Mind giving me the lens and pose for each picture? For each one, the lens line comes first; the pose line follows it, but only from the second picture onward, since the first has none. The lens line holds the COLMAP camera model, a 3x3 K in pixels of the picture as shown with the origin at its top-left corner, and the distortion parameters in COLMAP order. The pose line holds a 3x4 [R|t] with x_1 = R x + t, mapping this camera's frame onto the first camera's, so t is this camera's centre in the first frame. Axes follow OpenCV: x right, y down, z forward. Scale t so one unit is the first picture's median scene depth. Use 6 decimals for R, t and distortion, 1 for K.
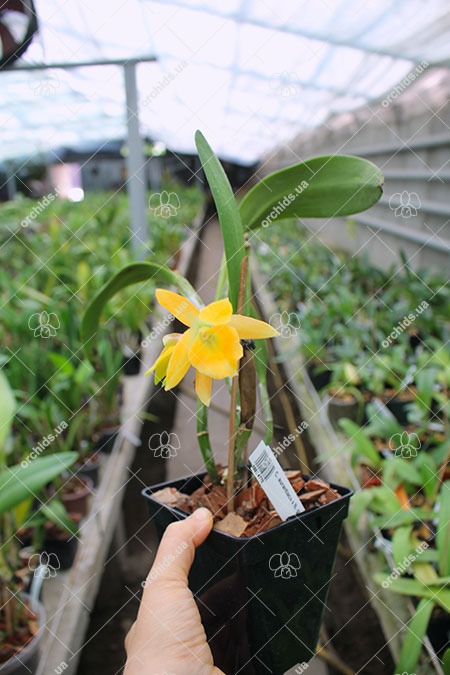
lens RADIAL K [[525.8, 0, 225.0], [0, 525.8, 337.5], [0, 0, 1]] dist [-0.204775, 0.154869]
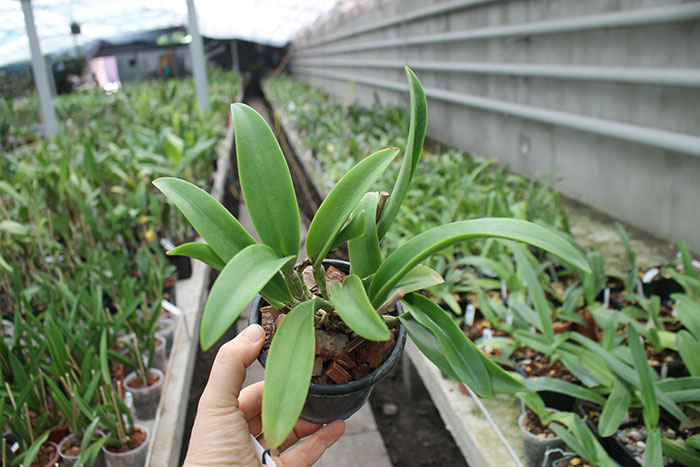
lens RADIAL K [[545.3, 0, 350.0], [0, 545.3, 233.5], [0, 0, 1]] dist [-0.204775, 0.154869]
pose [[0.986167, -0.099478, 0.132582, 0.002347], [0.097120, 0.994980, 0.024152, 0.060520], [-0.134319, -0.010942, 0.990878, -0.178389]]
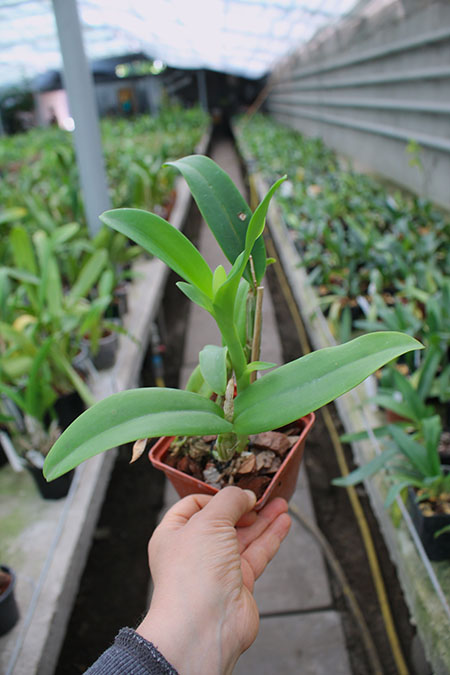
lens RADIAL K [[525.8, 0, 225.0], [0, 525.8, 337.5], [0, 0, 1]] dist [-0.204775, 0.154869]
pose [[0.998007, -0.049468, -0.039179, 0.003262], [0.054664, 0.987905, 0.145104, -0.032414], [0.031527, -0.146957, 0.988640, 0.114576]]
